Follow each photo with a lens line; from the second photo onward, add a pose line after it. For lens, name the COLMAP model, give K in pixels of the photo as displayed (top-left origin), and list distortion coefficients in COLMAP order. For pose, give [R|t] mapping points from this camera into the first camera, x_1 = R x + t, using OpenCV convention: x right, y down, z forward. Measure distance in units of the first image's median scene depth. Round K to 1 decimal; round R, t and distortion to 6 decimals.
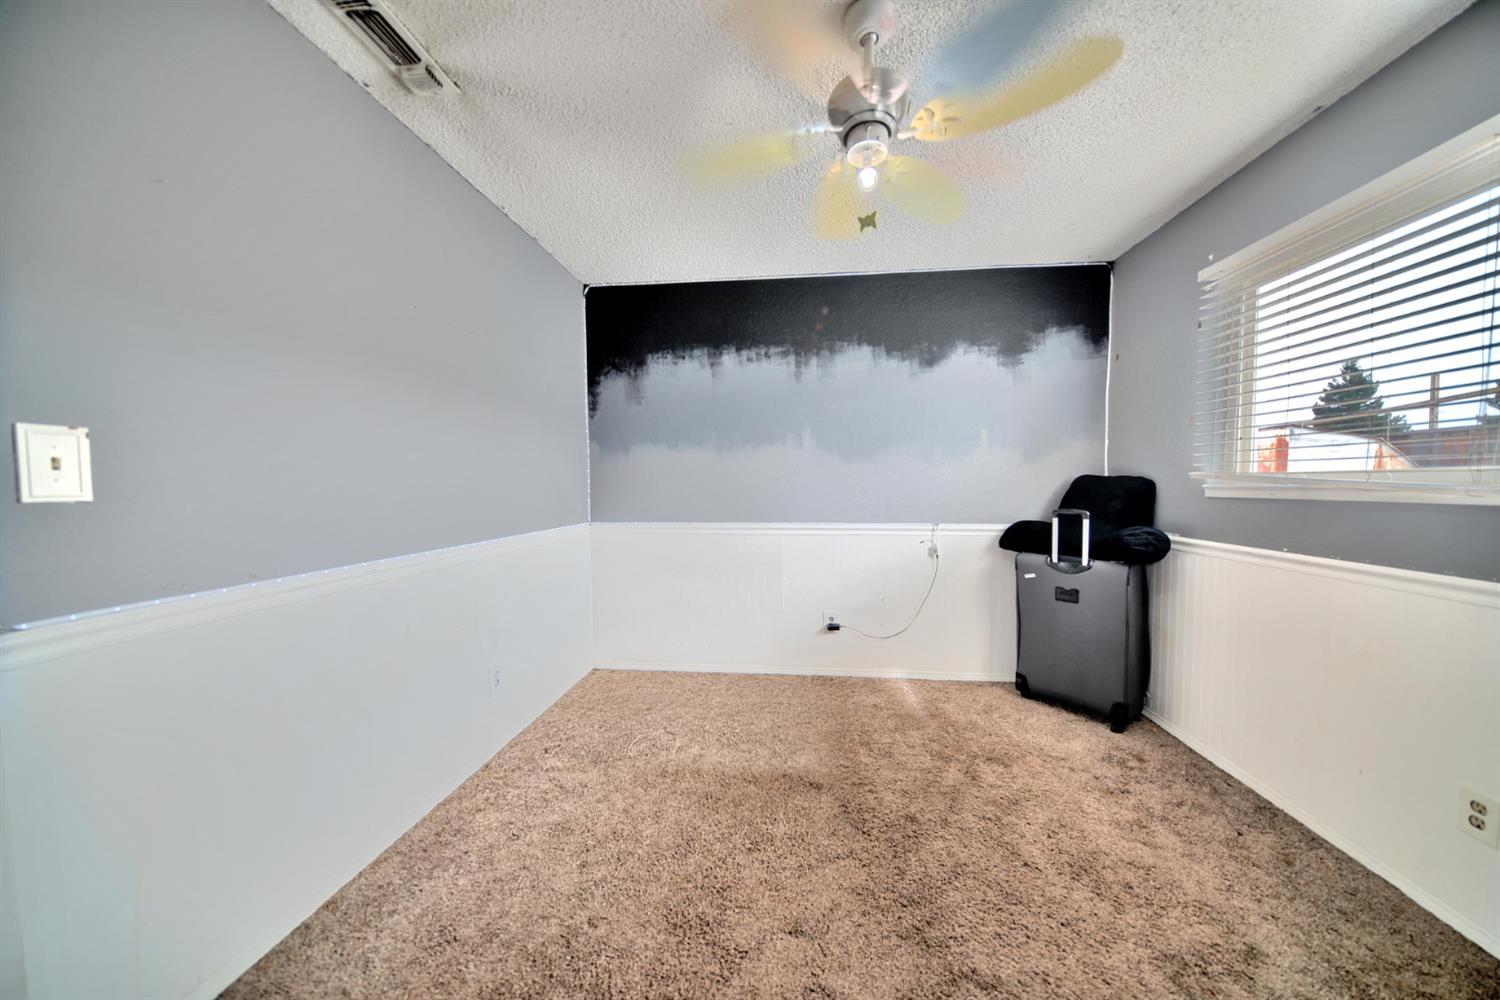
lens RADIAL K [[484.5, 0, 752.0], [0, 484.5, 503.5], [0, 0, 1]] dist [-0.004626, -0.002634]
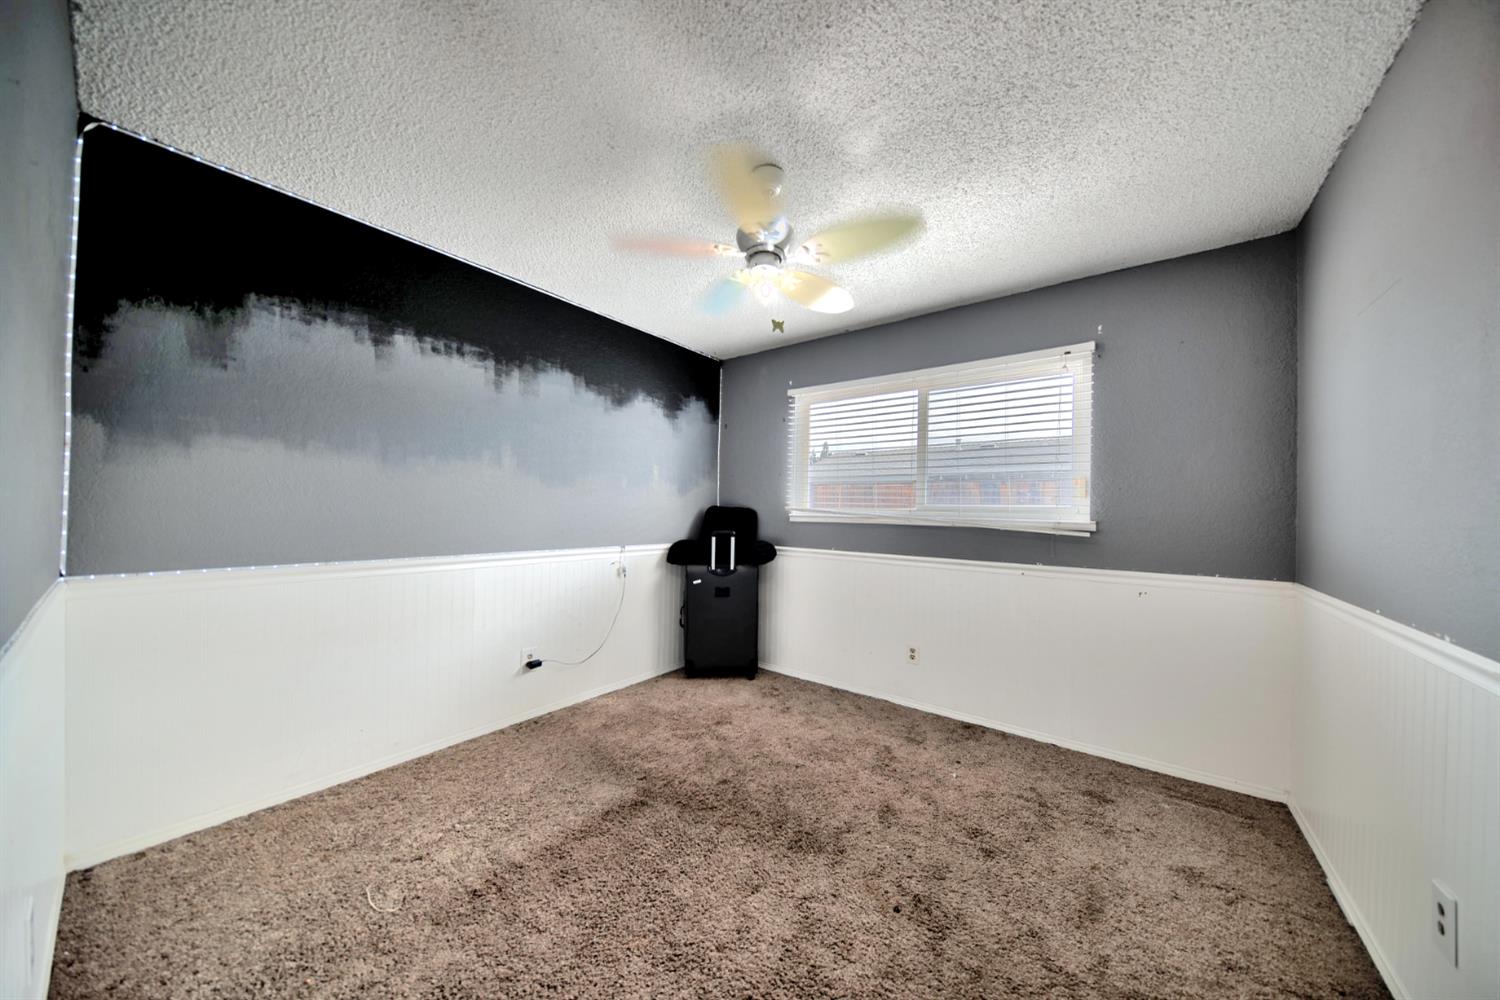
lens RADIAL K [[484.5, 0, 761.4], [0, 484.5, 501.3], [0, 0, 1]] dist [-0.004626, -0.002634]
pose [[0.514978, 0.031258, 0.856633, -0.422127], [0.013663, 0.998909, -0.044663, -0.007304], [-0.857094, 0.034705, 0.513989, 0.150410]]
